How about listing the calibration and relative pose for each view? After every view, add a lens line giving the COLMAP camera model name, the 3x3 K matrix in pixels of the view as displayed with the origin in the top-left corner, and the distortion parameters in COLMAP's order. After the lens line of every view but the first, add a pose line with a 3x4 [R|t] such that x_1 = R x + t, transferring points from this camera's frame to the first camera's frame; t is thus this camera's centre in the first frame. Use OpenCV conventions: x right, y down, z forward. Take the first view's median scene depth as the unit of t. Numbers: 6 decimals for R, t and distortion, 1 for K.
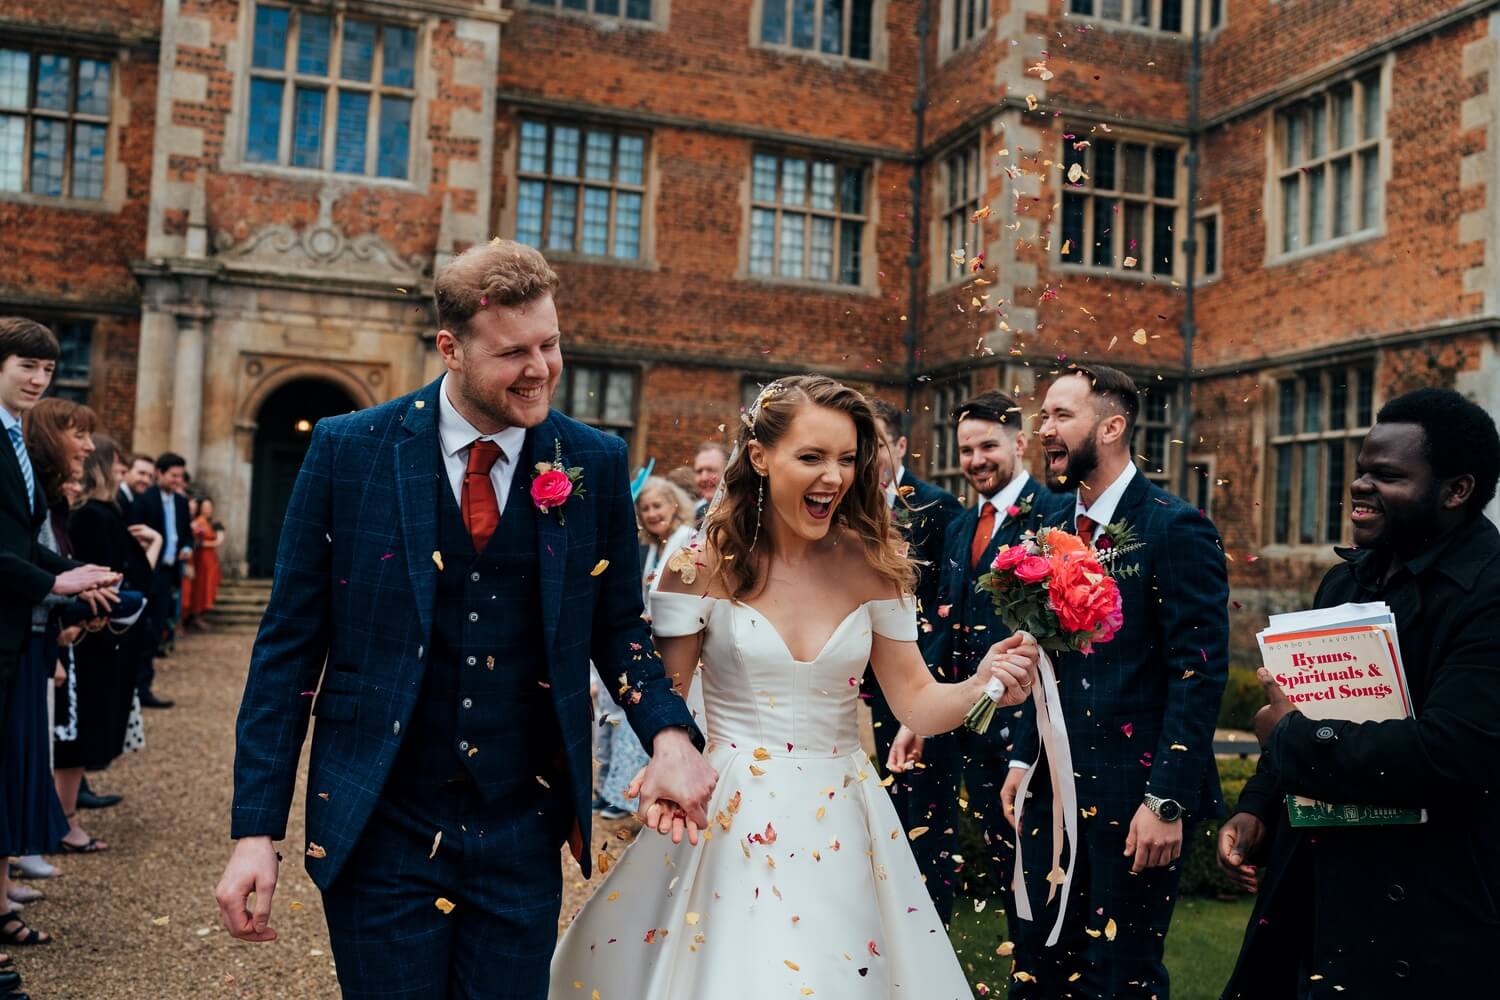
lens RADIAL K [[1435.8, 0, 749.5], [0, 1435.8, 453.2], [0, 0, 1]] dist [-0.006213, 0.000435]
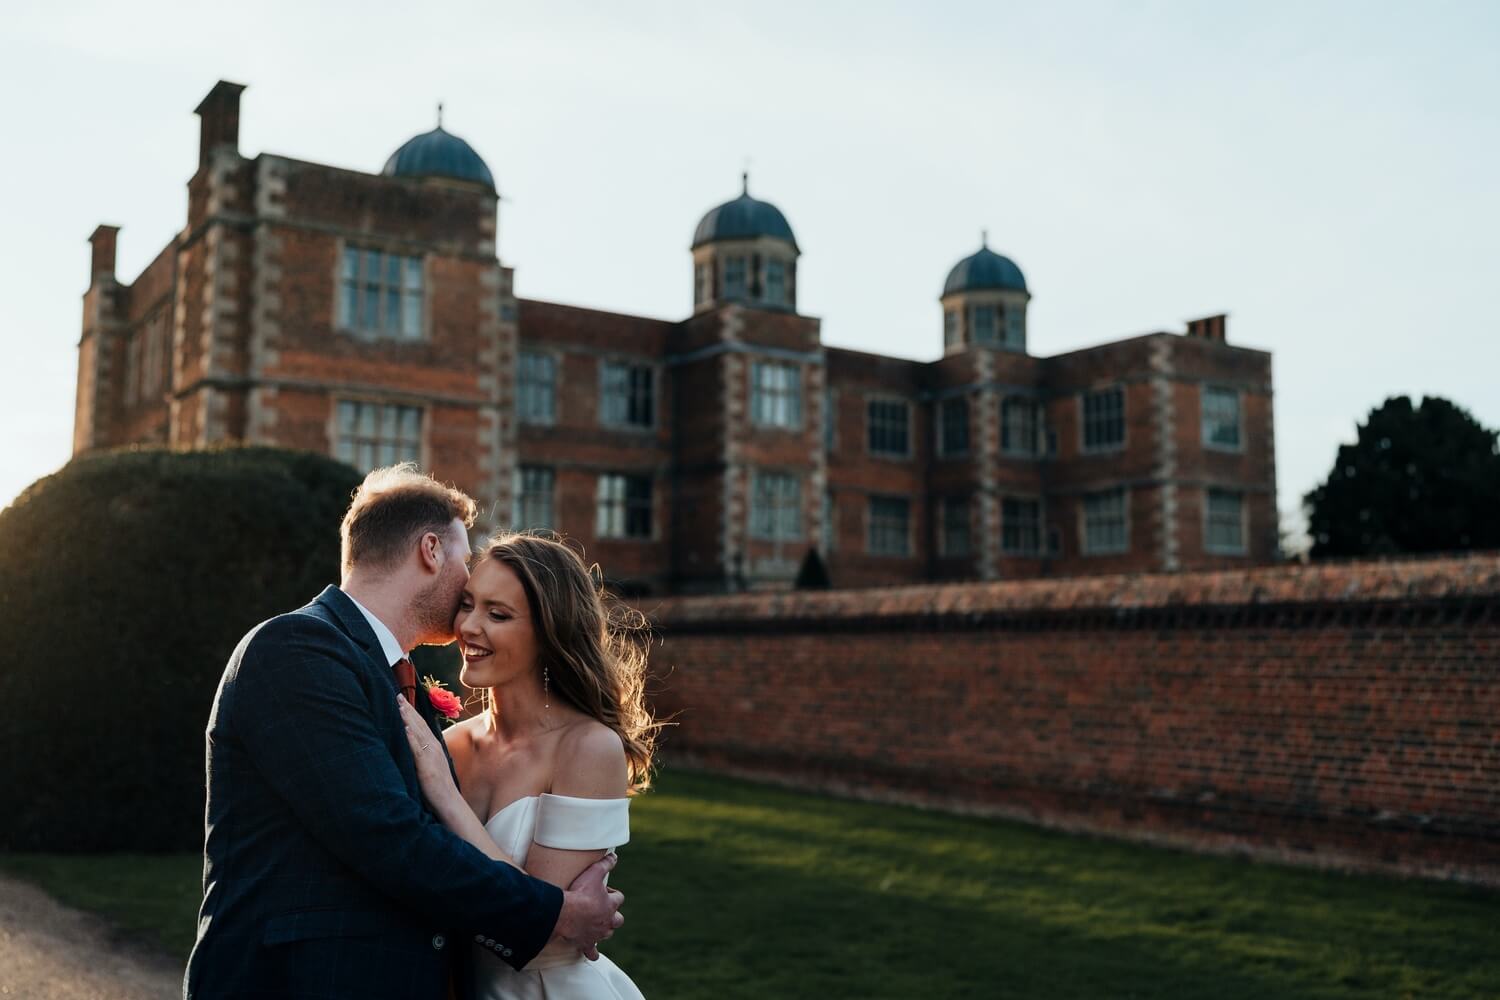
lens RADIAL K [[1449.0, 0, 750.0], [0, 1449.0, 500.0], [0, 0, 1]] dist [0.003730, 0.031011]
pose [[0.963942, -0.011720, 0.265855, -0.964204], [0.021692, 0.999166, -0.034605, -0.152540], [-0.265228, 0.039124, 0.963392, -1.463554]]
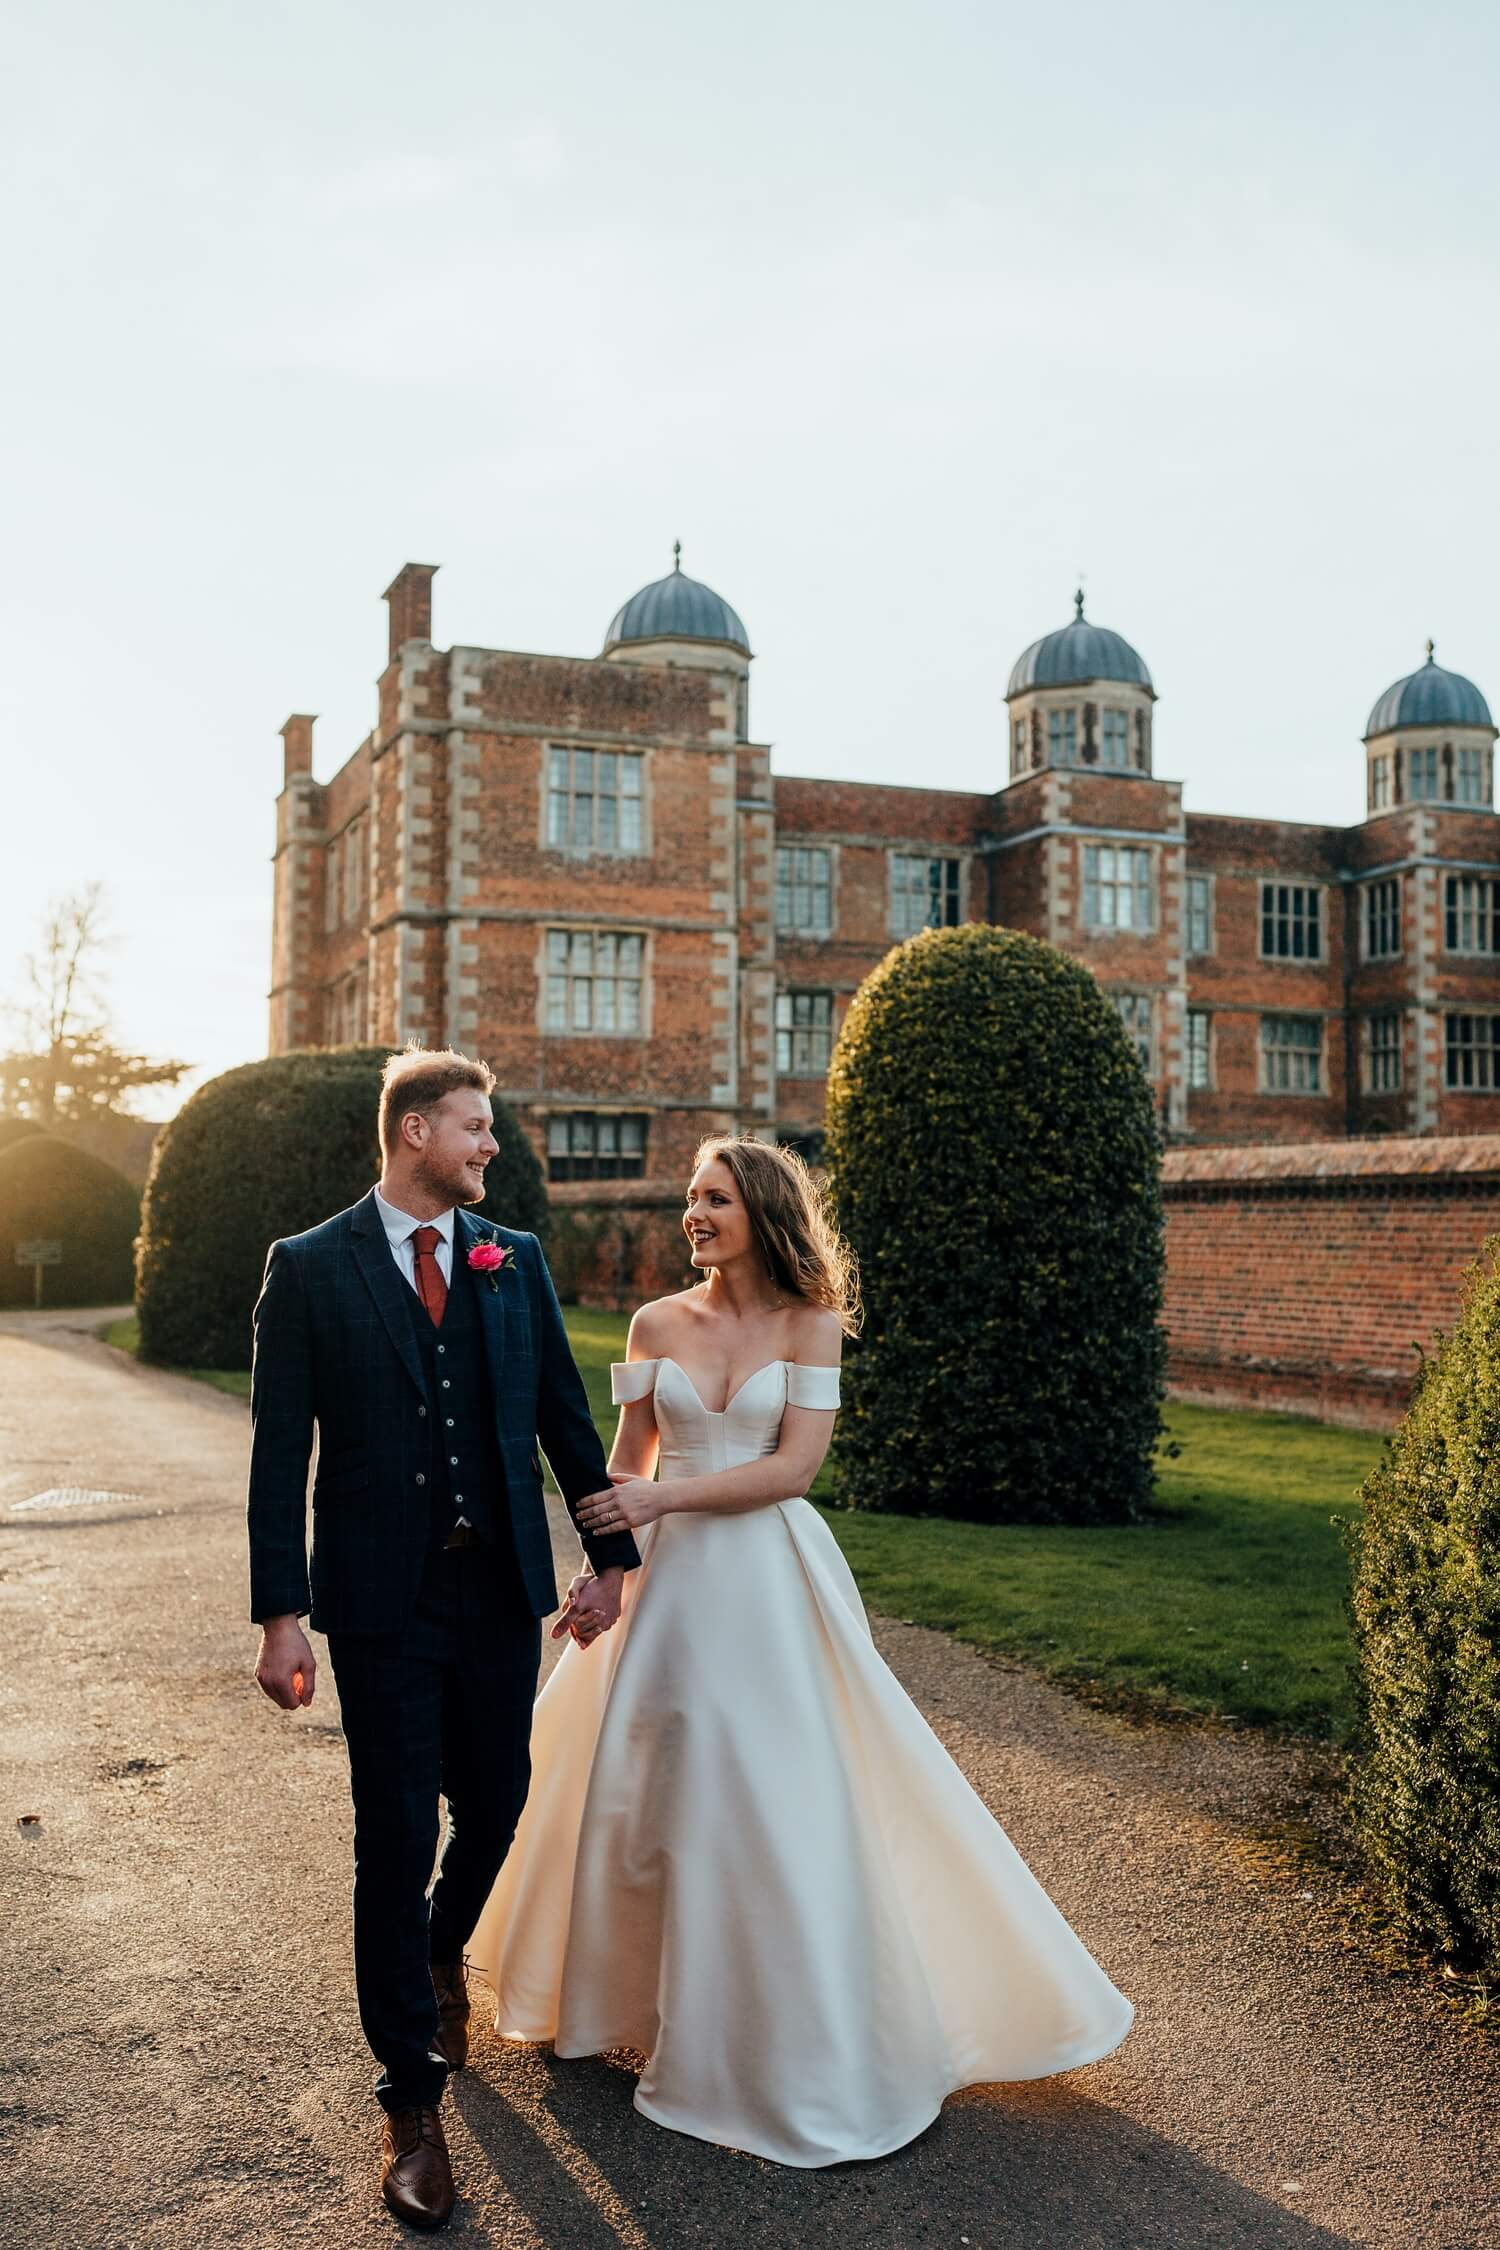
lens RADIAL K [[2153.8, 0, 750.0], [0, 2153.8, 1125.0], [0, 0, 1]] dist [-0.006213, 0.000435]
pose [[0.998593, -0.036524, 0.038435, -0.858241], [0.035872, 0.999203, 0.017516, -0.175045], [-0.039045, -0.016113, 0.999108, -1.898364]]
